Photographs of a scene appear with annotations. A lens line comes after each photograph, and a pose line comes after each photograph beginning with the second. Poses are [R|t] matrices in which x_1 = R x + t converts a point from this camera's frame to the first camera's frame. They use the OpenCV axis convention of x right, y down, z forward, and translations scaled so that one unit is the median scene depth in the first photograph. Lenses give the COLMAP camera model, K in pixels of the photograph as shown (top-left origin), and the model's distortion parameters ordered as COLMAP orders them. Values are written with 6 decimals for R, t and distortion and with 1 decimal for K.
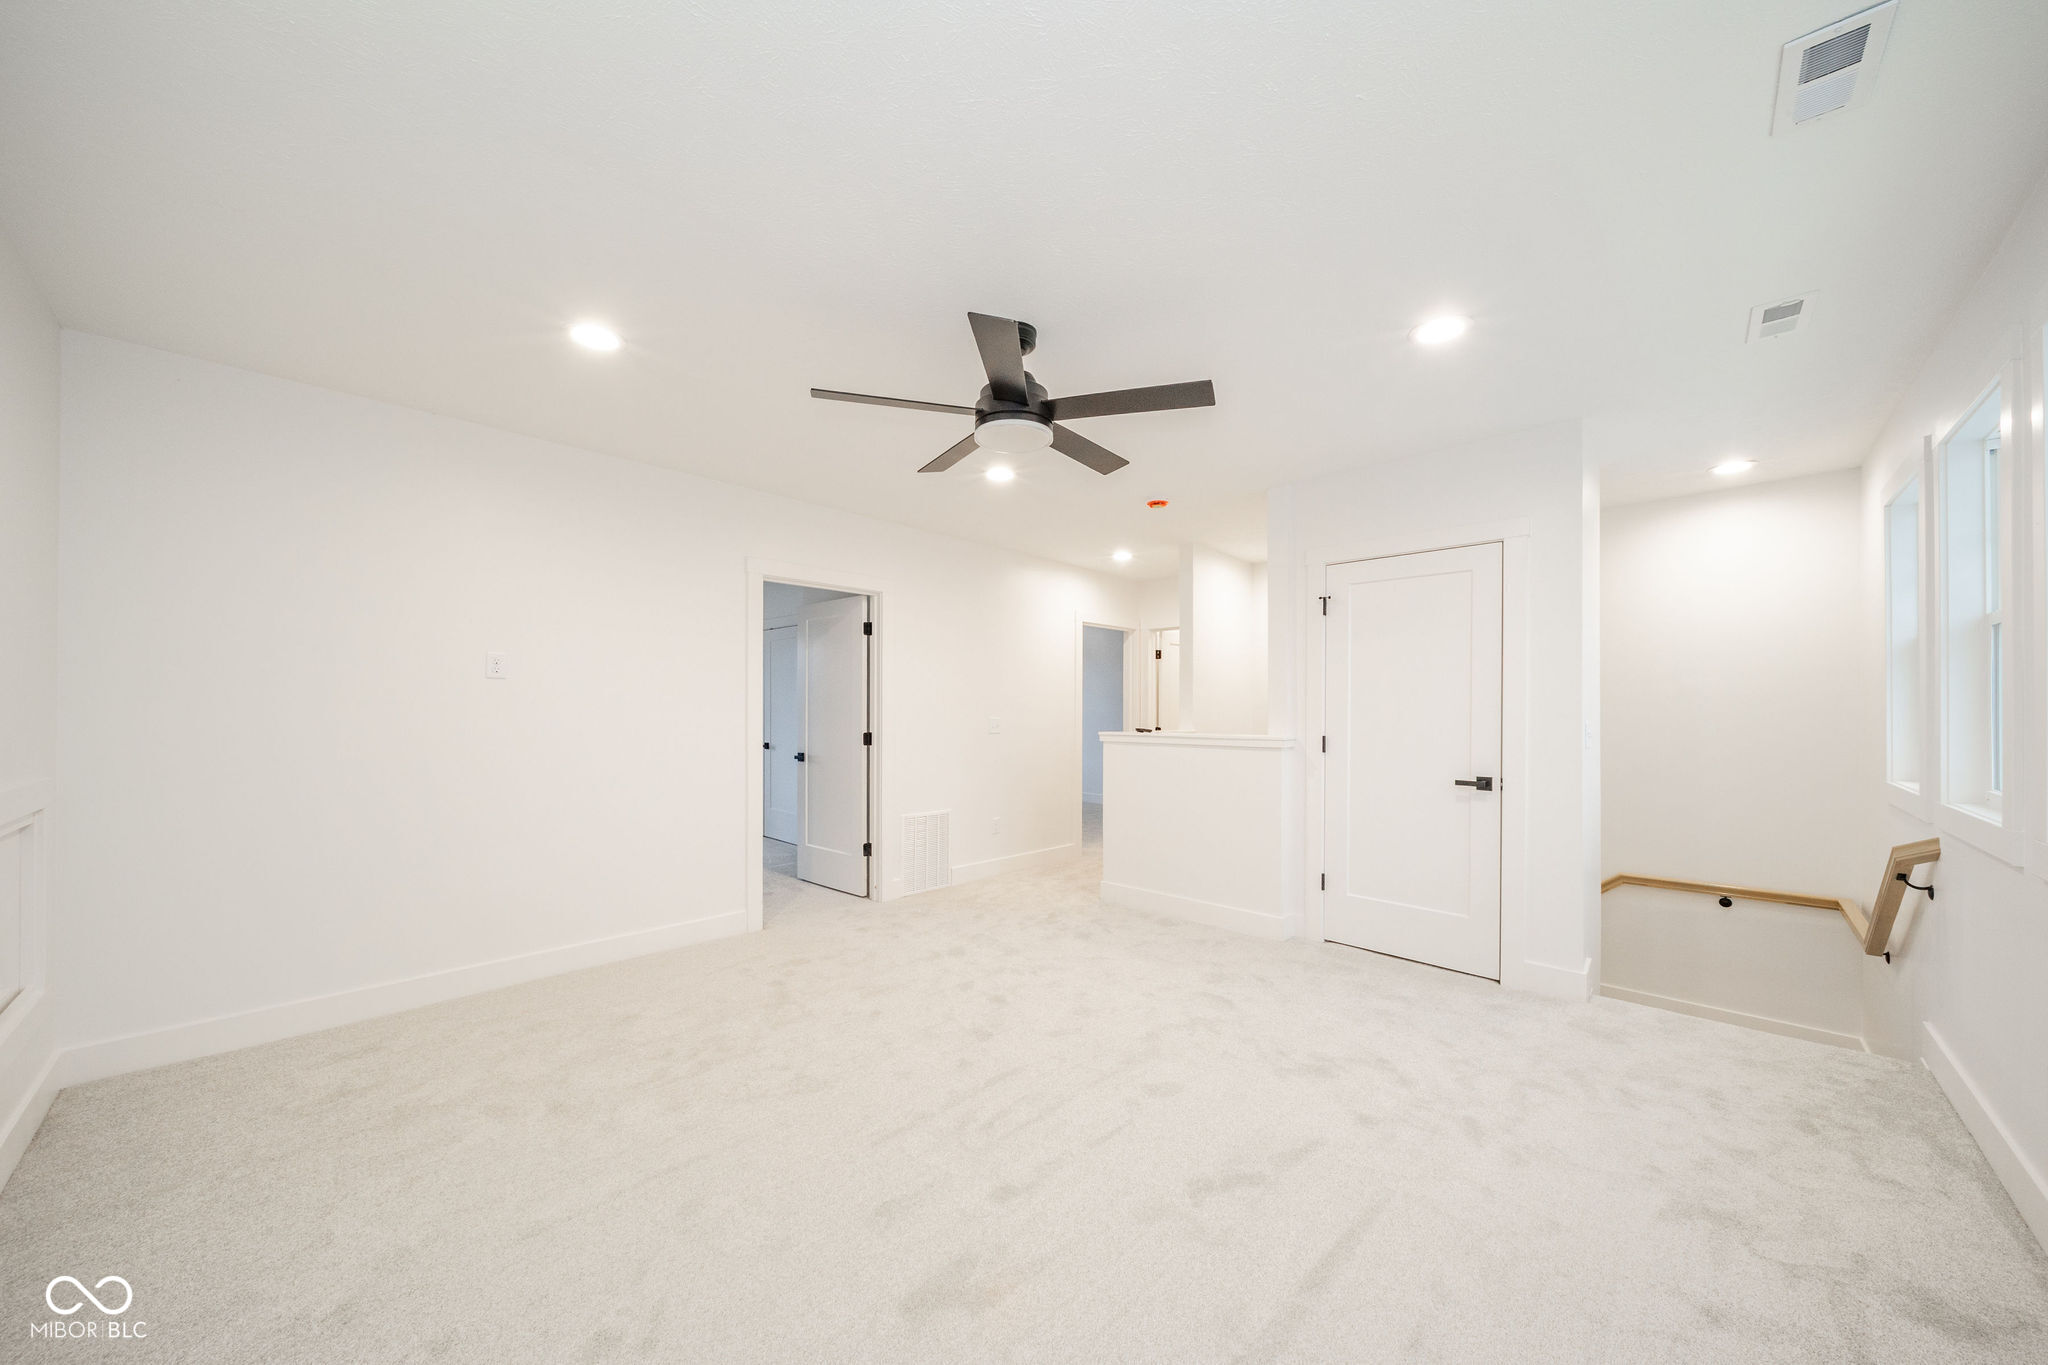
lens RADIAL K [[725.8, 0, 1023.3], [0, 725.8, 694.6], [0, 0, 1]] dist [-0.000080, -0.000012]
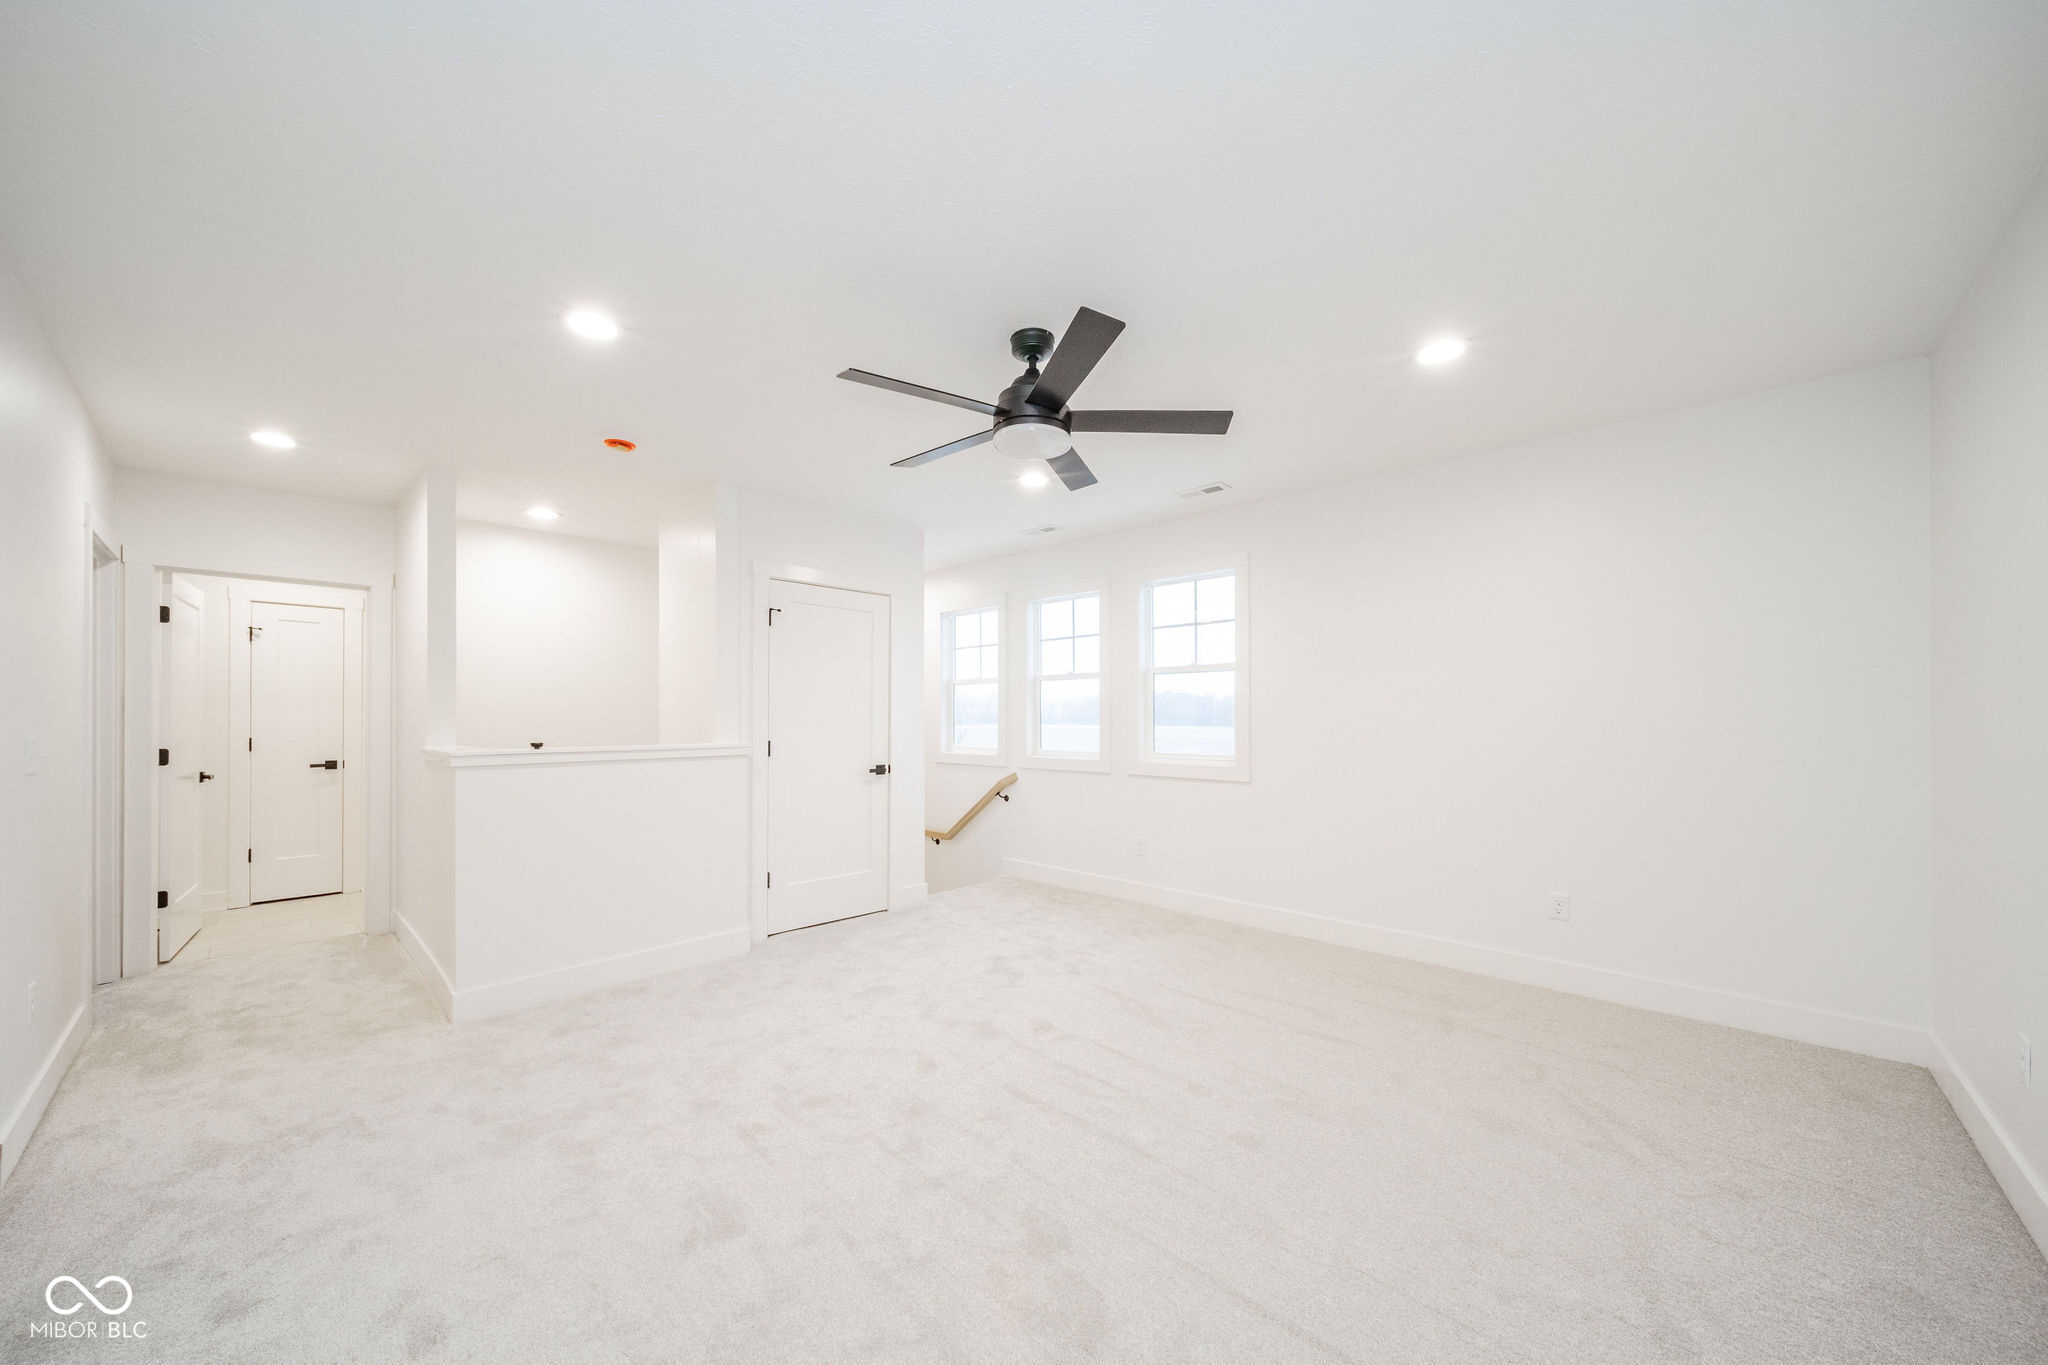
lens RADIAL K [[725.8, 0, 1023.3], [0, 725.8, 694.6], [0, 0, 1]] dist [-0.000080, -0.000012]
pose [[-0.018650, 0.030947, 0.999347, -0.689832], [-0.019677, 0.999316, -0.031313, 0.016746], [-0.999632, -0.020248, -0.018028, 0.698922]]
